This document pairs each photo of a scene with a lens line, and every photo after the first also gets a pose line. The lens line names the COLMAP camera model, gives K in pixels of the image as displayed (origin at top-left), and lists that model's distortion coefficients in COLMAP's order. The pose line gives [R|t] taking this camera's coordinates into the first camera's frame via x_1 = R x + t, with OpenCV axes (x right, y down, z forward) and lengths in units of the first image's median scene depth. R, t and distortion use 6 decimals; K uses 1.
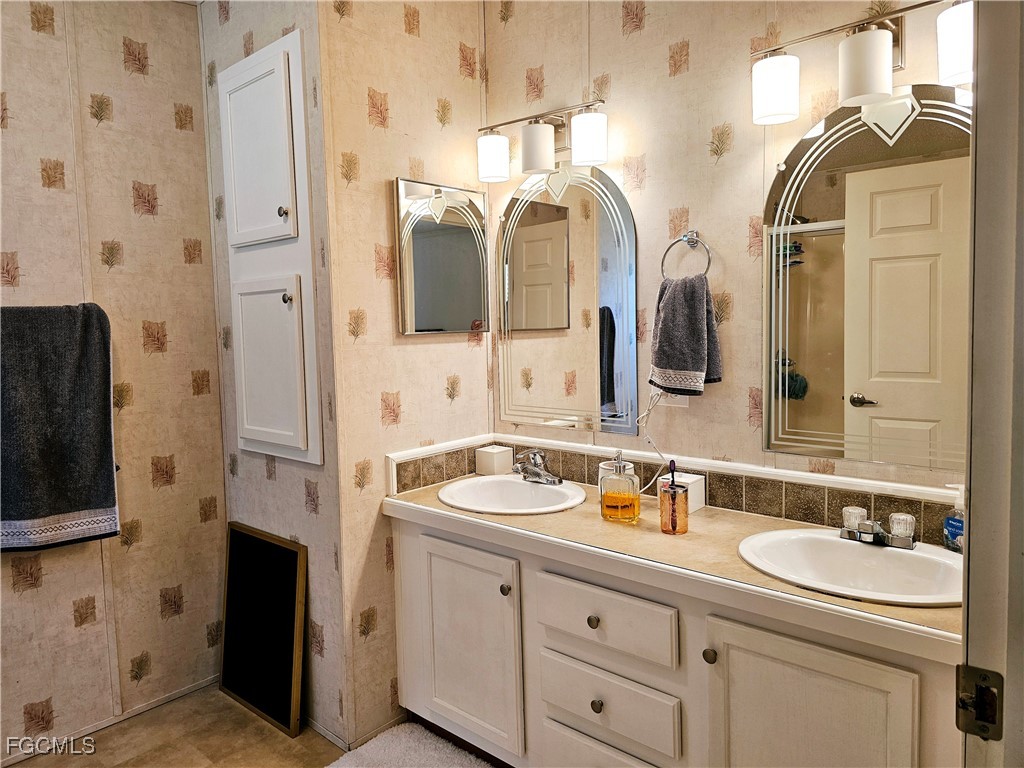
lens RADIAL K [[688.1, 0, 489.3], [0, 688.1, 361.1], [0, 0, 1]] dist [0.042374, -0.036062]
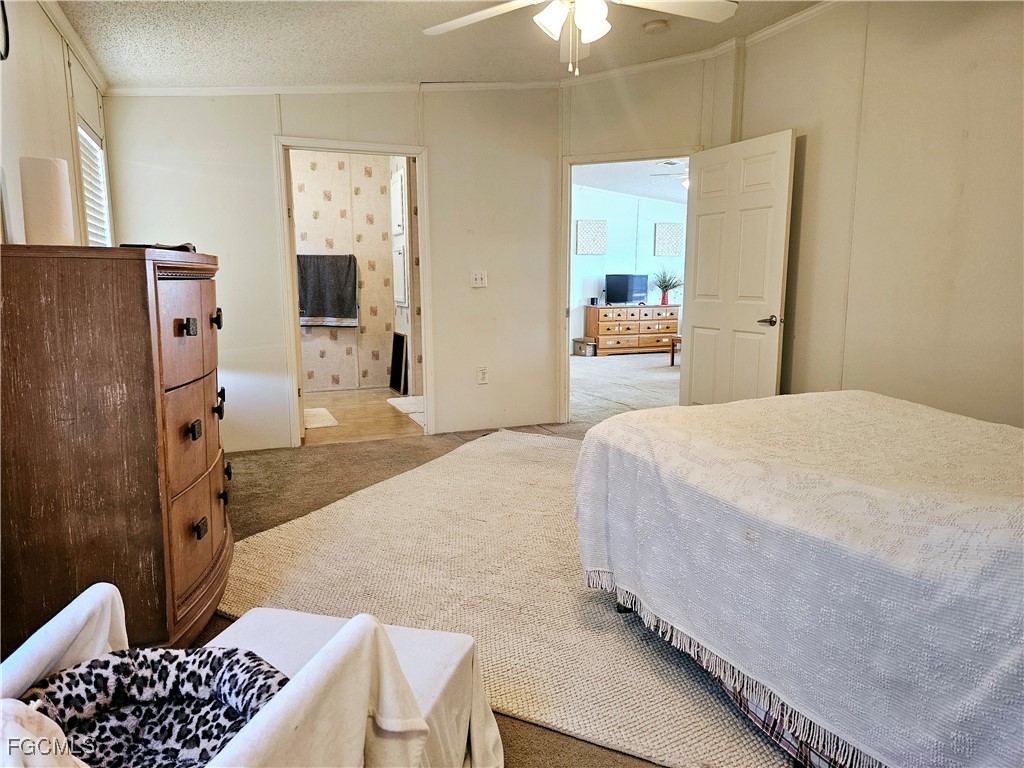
lens RADIAL K [[688.1, 0, 512.7], [0, 688.1, 384.2], [0, 0, 1]] dist [0.042374, -0.036062]
pose [[0.901956, 0.090784, -0.422177, 1.445492], [-0.051421, 0.993275, 0.103734, 0.139618], [0.428755, -0.071855, 0.900559, -1.543057]]
